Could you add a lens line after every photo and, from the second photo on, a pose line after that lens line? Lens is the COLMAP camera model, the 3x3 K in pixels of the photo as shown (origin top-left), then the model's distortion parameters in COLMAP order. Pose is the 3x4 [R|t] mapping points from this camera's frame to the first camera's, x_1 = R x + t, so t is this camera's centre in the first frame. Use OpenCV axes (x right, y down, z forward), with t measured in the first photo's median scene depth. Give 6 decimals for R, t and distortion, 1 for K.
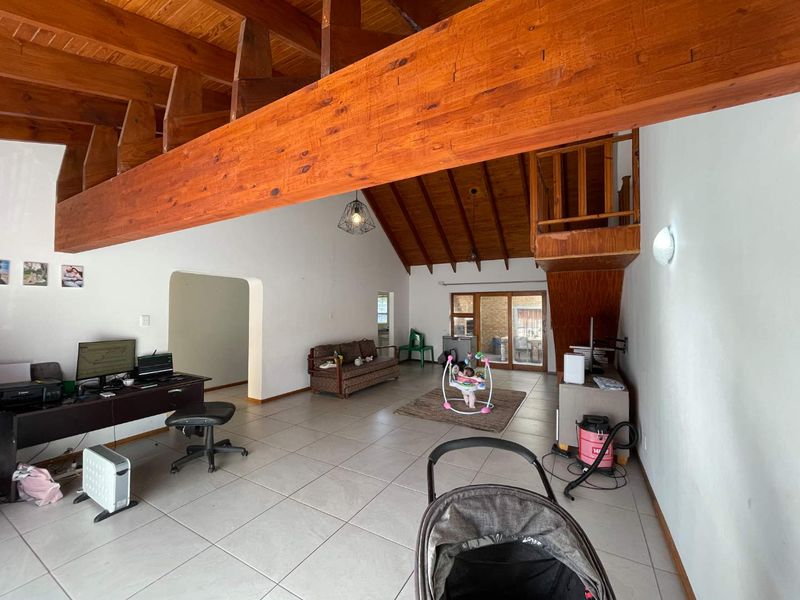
lens RADIAL K [[326.3, 0, 401.3], [0, 326.3, 301.3], [0, 0, 1]] dist [-0.001186, -0.000198]
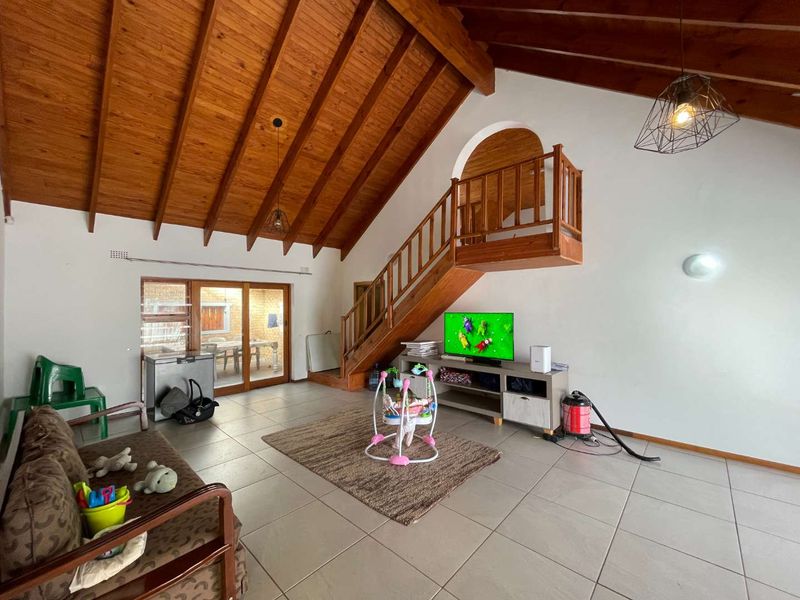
lens RADIAL K [[320.6, 0, 400.0], [0, 320.6, 300.0], [0, 0, 1]] dist [-0.001609, 0.000040]
pose [[0.231473, 0.009541, 0.972795, -0.483501], [-0.015407, 0.999862, -0.006140, 0.016081], [-0.972719, -0.013567, 0.231588, 0.907039]]
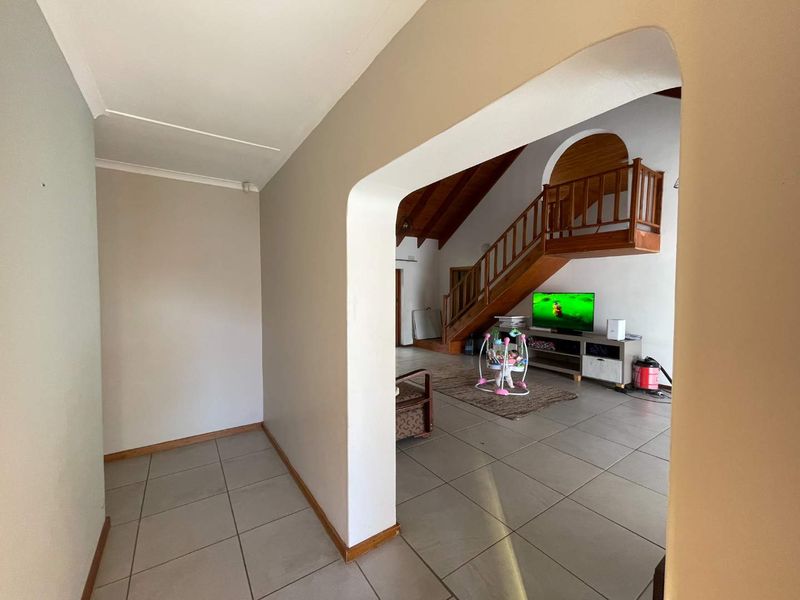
lens RADIAL K [[320.6, 0, 400.0], [0, 320.6, 300.0], [0, 0, 1]] dist [-0.001609, 0.000040]
pose [[0.443394, -0.035030, 0.895642, -0.815177], [-0.022910, 0.998467, 0.050393, 0.025110], [-0.896034, -0.042863, 0.441912, 0.916229]]
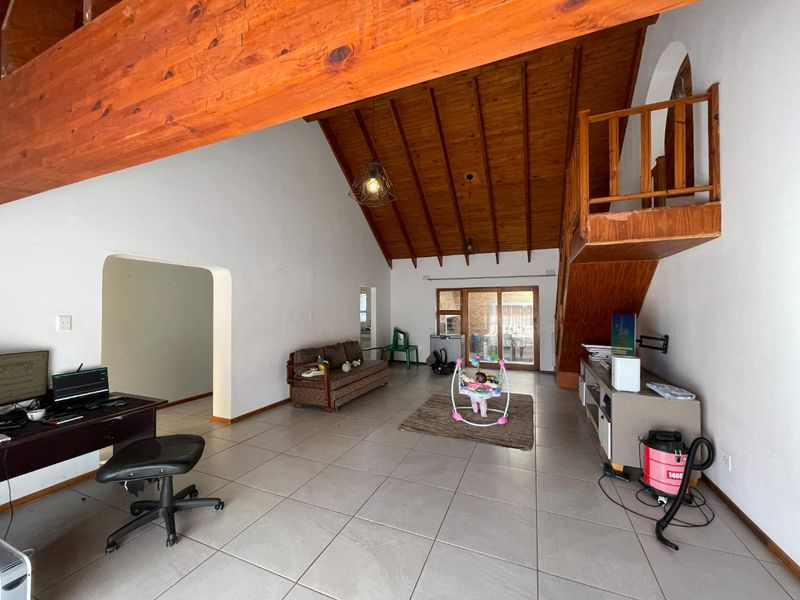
lens RADIAL K [[324.9, 0, 401.1], [0, 324.9, 301.3], [0, 0, 1]] dist [-0.000289, -0.000859]
pose [[0.992762, -0.002976, 0.120061, -0.116140], [0.002044, 0.999967, 0.007885, 0.006595], [-0.120080, -0.007583, 0.992735, 0.170690]]
